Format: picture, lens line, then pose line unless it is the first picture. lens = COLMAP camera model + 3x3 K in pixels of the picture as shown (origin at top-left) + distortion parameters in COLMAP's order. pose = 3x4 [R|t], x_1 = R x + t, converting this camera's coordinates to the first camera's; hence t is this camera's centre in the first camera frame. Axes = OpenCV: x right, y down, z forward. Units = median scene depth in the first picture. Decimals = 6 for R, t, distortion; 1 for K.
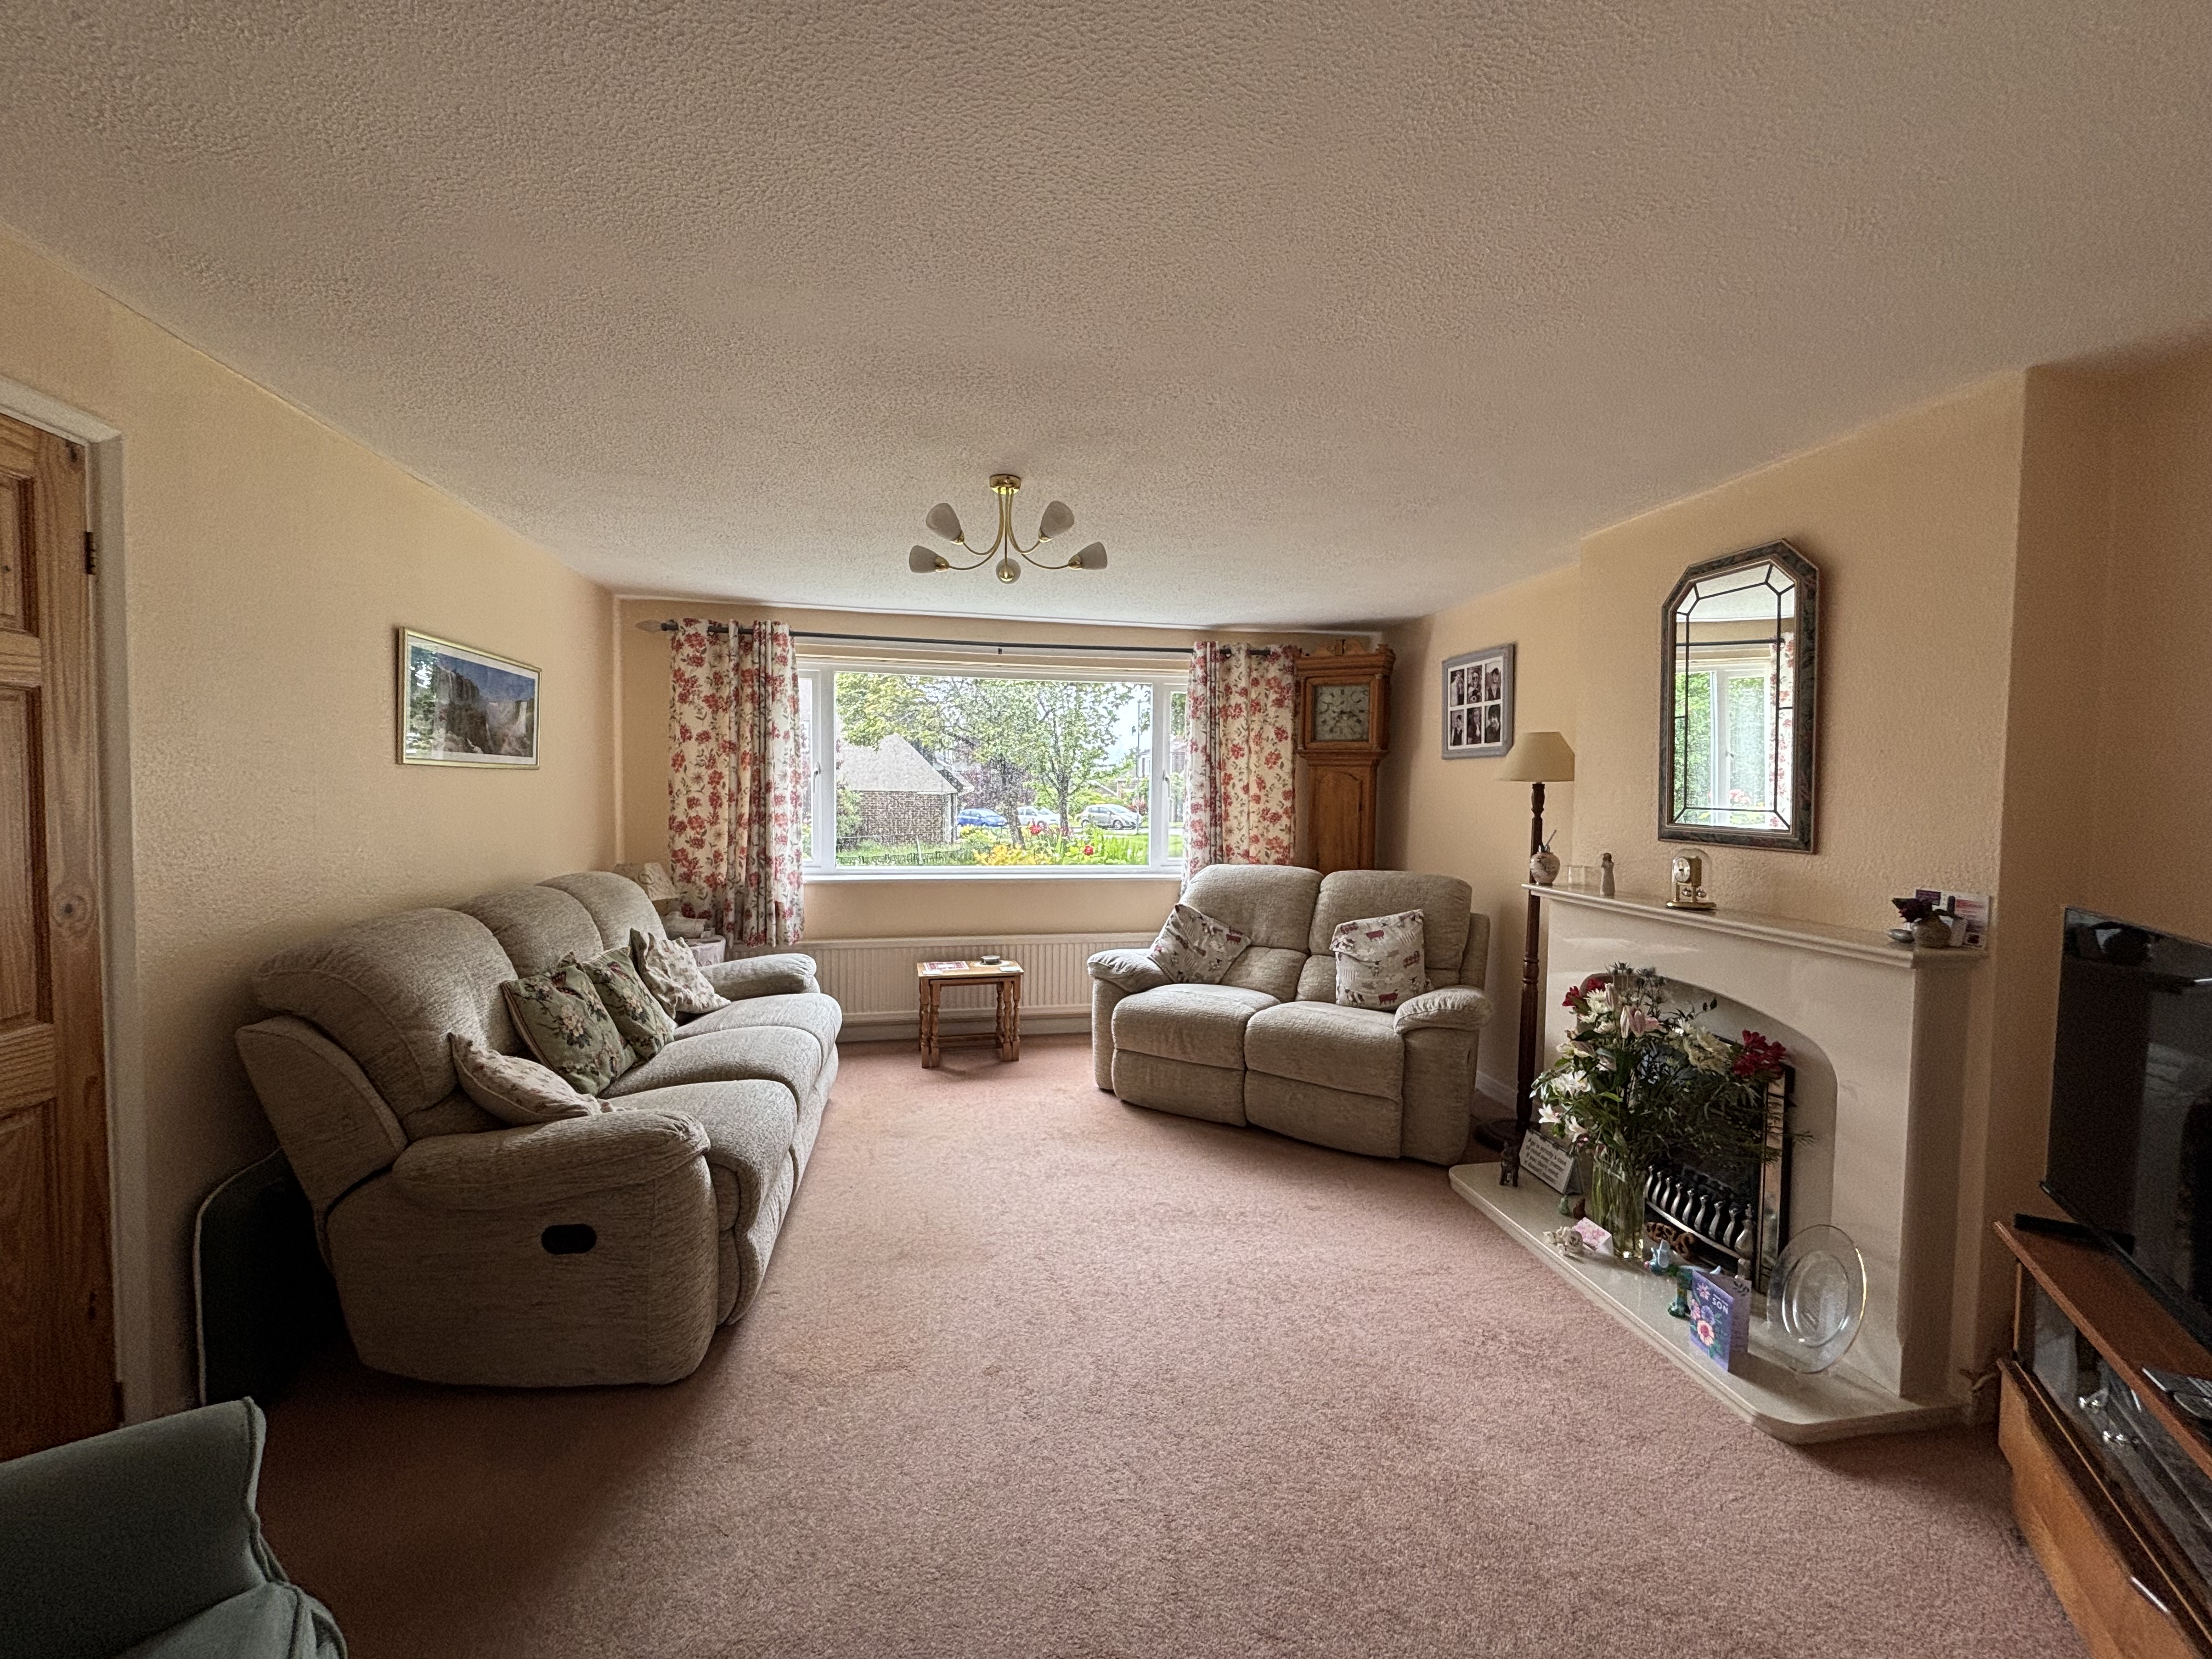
lens RADIAL K [[893.3, 0, 1103.4], [0, 893.3, 816.9], [0, 0, 1]] dist [0.002541, 0.000199]
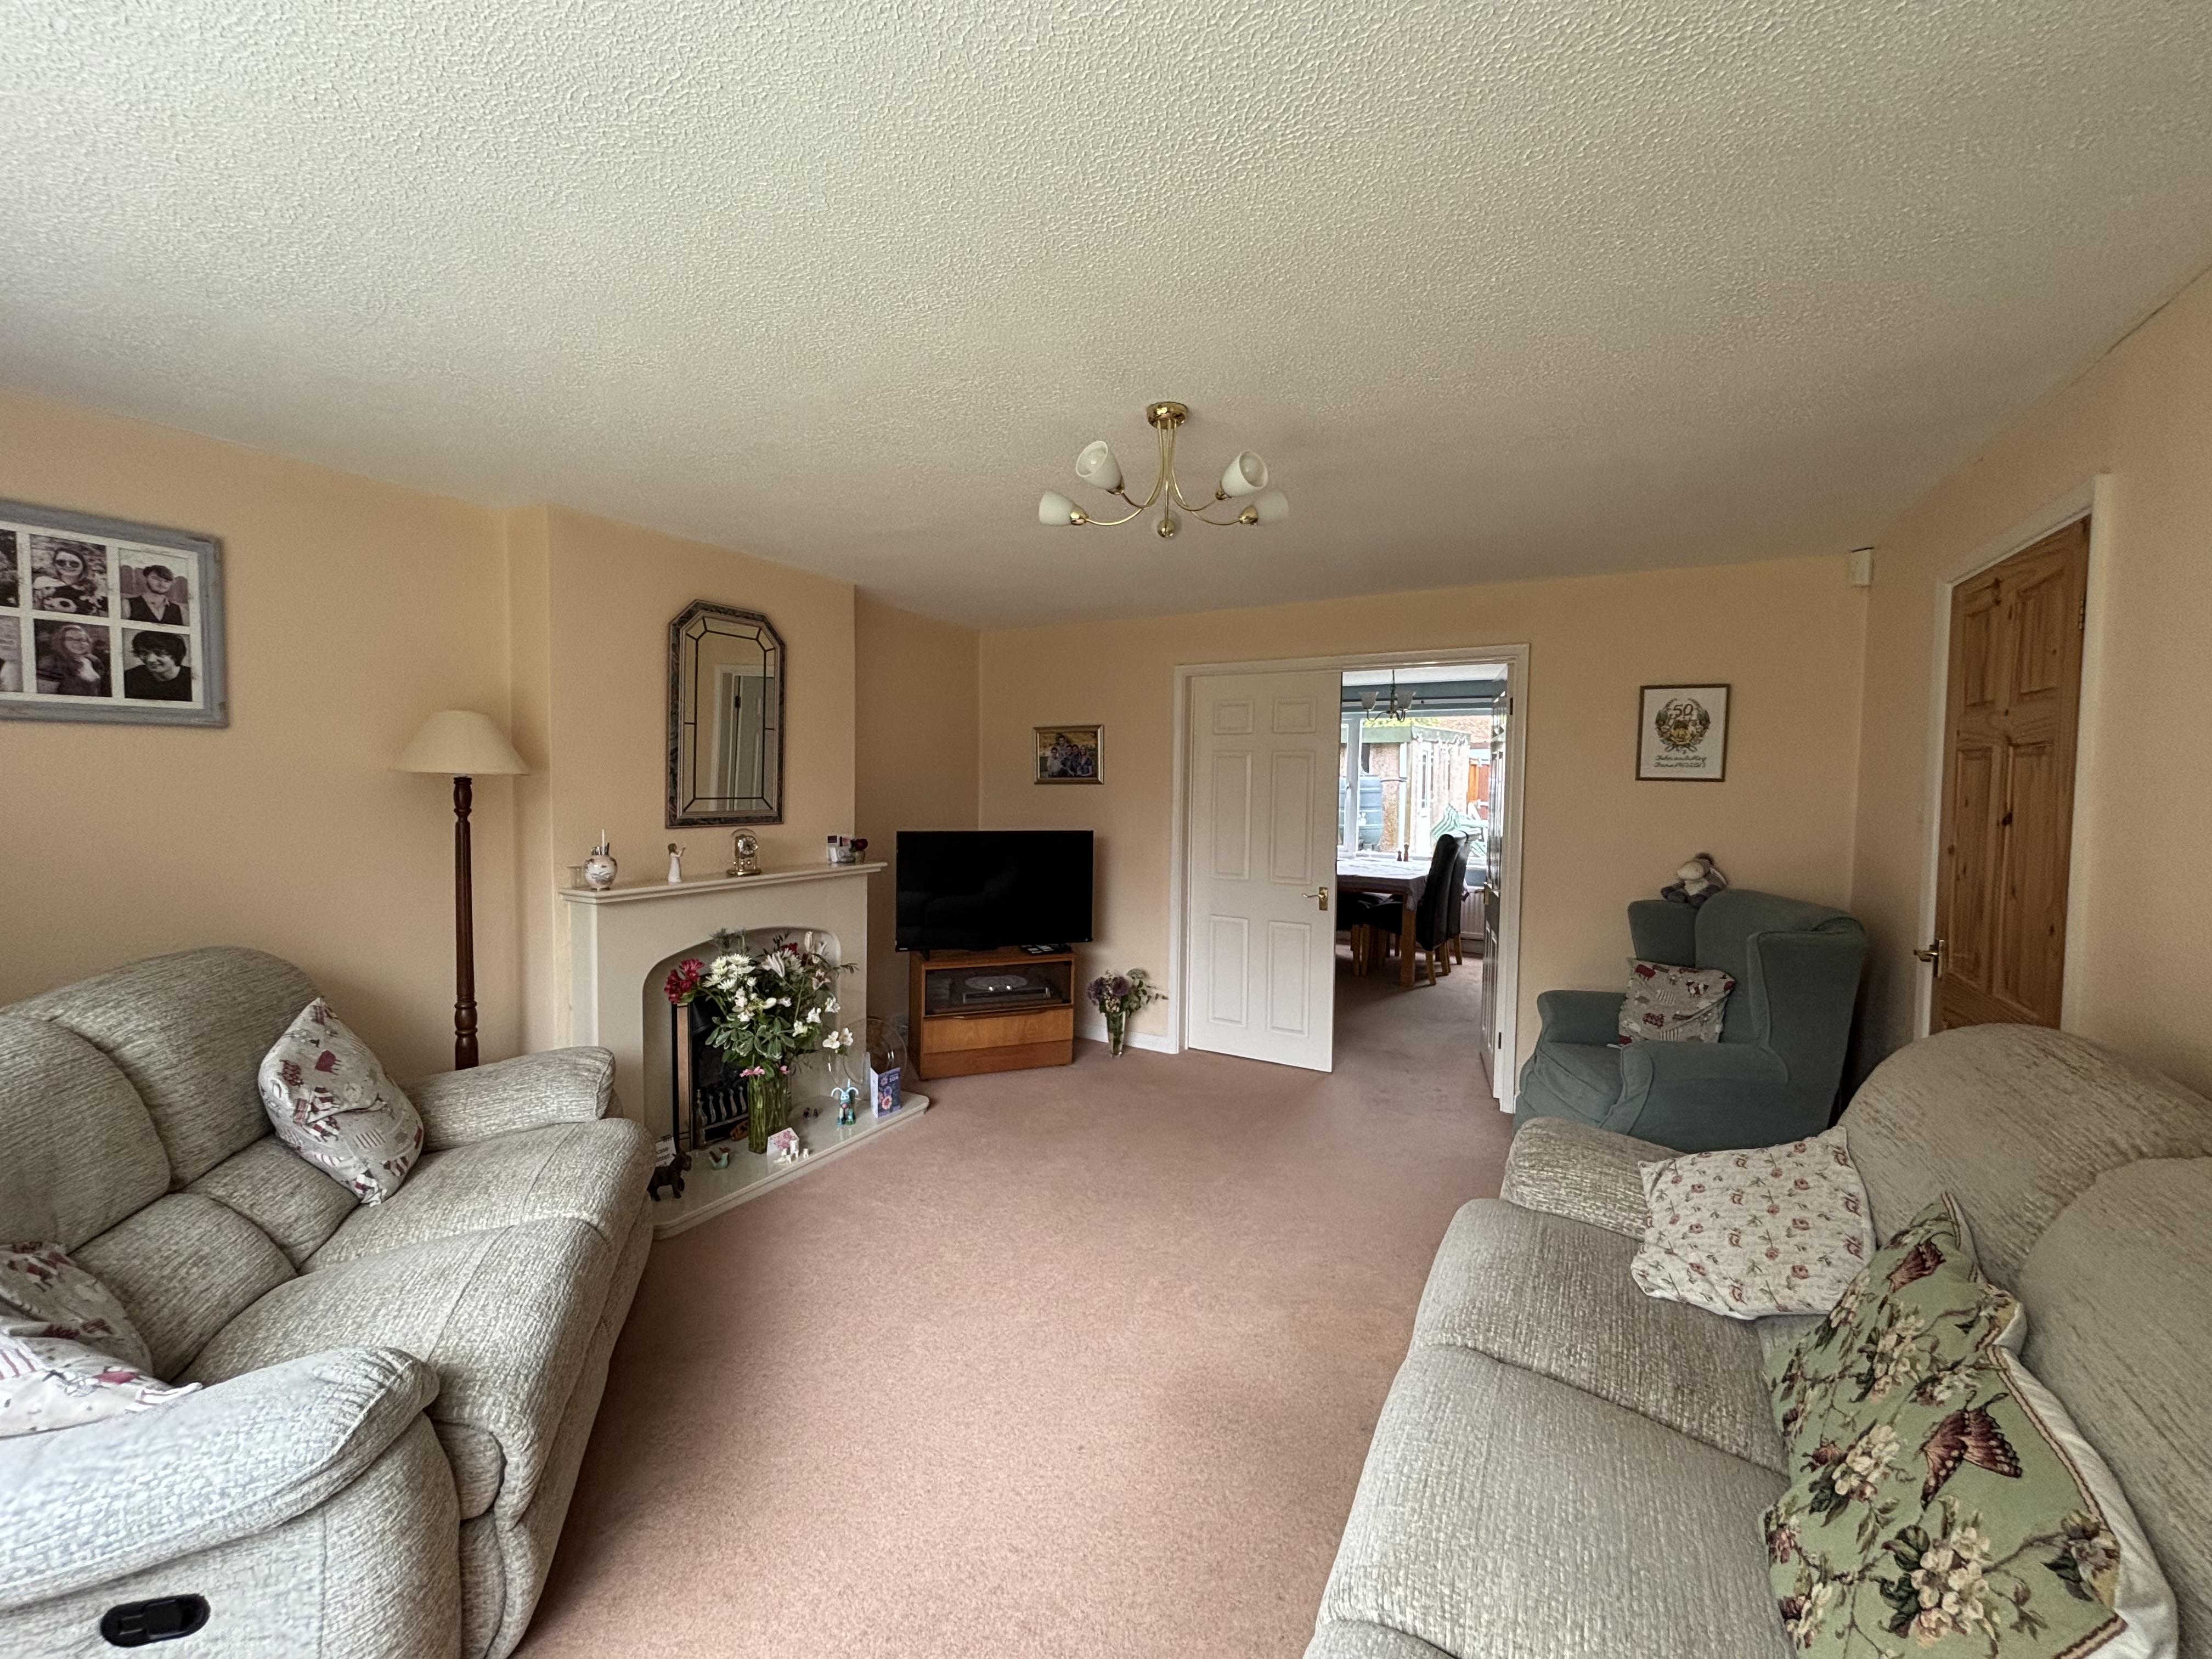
lens RADIAL K [[893.3, 0, 1105.3], [0, 893.3, 823.2], [0, 0, 1]] dist [0.002541, 0.000199]
pose [[-0.766527, -0.061861, 0.639226, -0.371709], [-0.004176, 0.995809, 0.091361, -0.060172], [-0.642199, 0.067361, -0.763573, 1.049298]]
